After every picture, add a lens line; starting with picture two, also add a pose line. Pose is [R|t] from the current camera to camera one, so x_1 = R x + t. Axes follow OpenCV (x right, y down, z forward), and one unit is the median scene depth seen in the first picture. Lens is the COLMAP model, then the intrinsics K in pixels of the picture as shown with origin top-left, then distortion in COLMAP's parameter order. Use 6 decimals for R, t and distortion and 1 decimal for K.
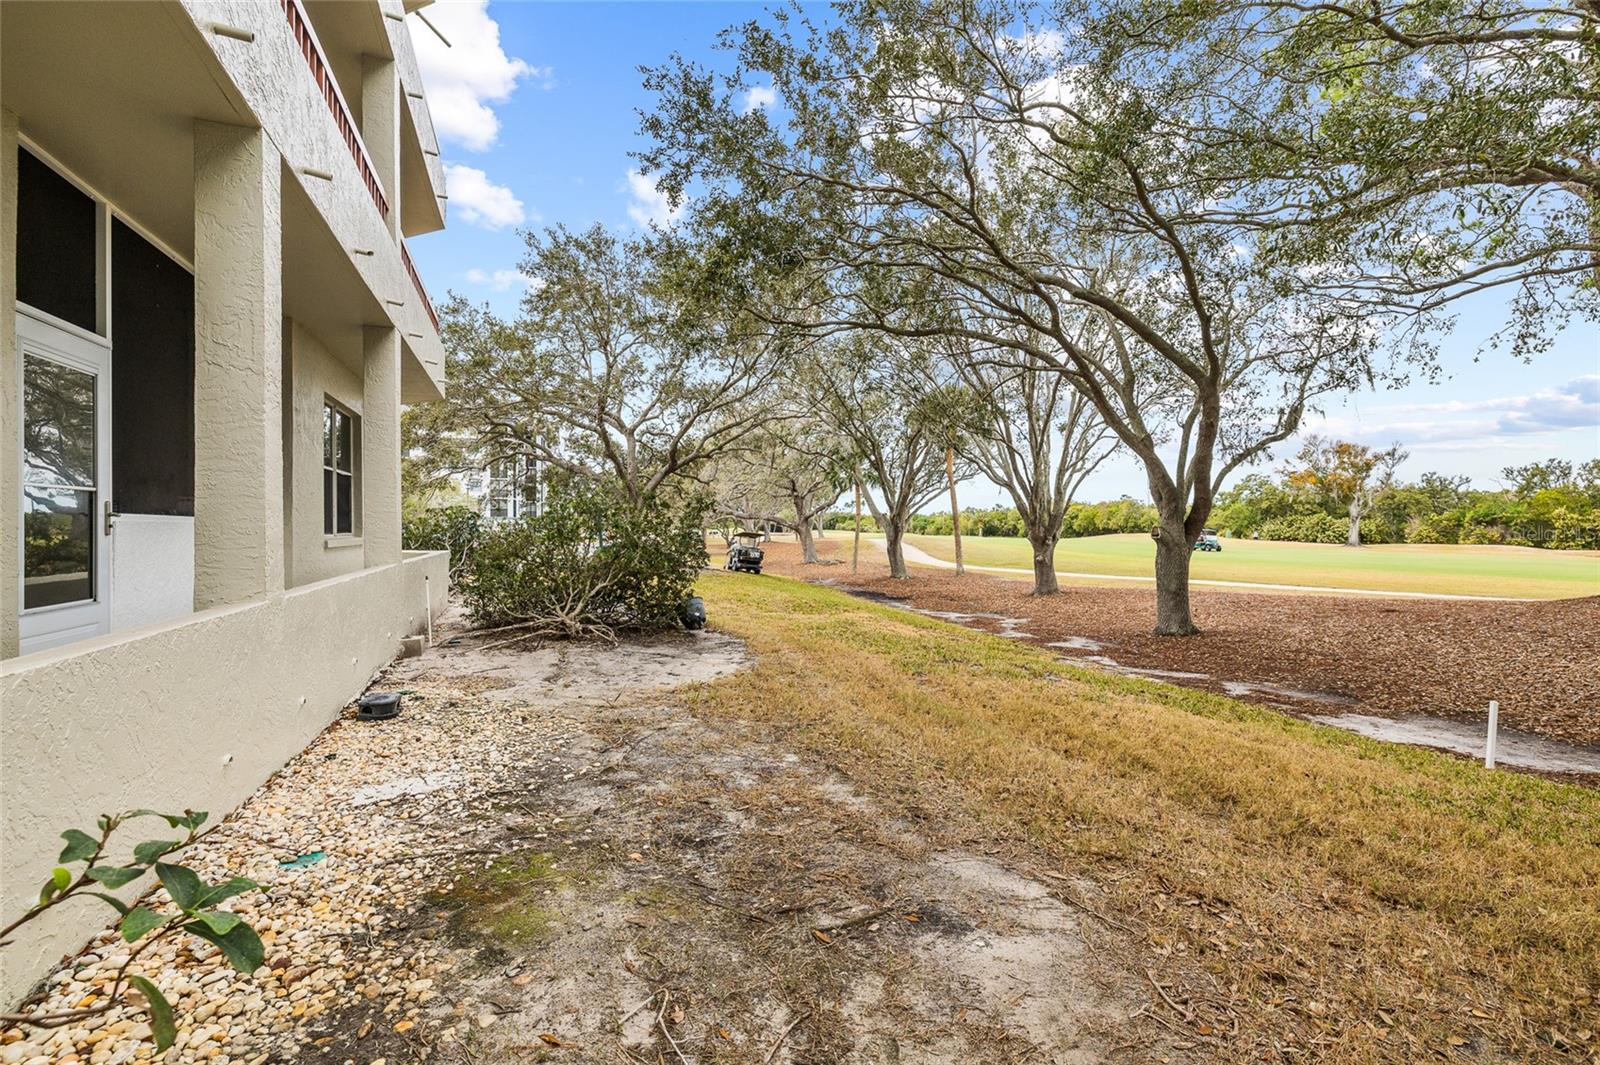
lens RADIAL K [[714.1, 0, 798.9], [0, 714.1, 530.5], [0, 0, 1]] dist [-0.006708, 0.002505]
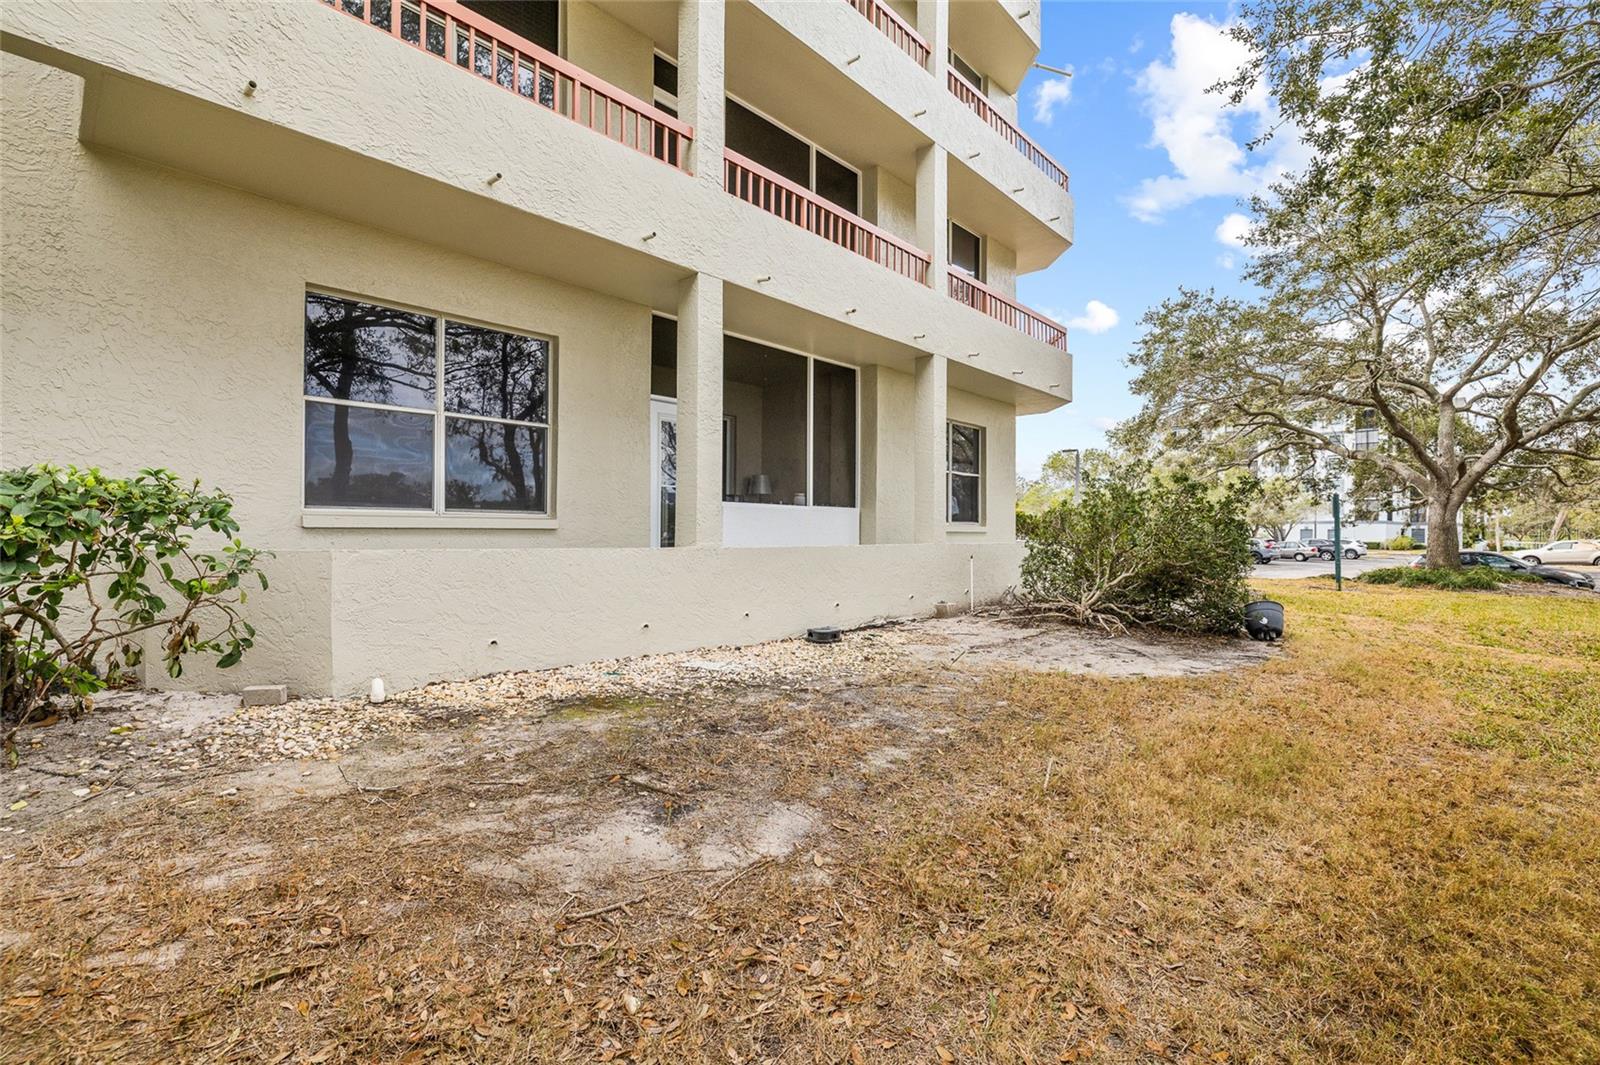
lens RADIAL K [[714.1, 0, 789.4], [0, 714.1, 529.5], [0, 0, 1]] dist [-0.006708, 0.002505]
pose [[0.436035, 0.008203, -0.899892, 1.033095], [-0.018171, 0.999835, 0.000310, 0.065487], [0.899746, 0.016217, 0.436112, 0.516451]]
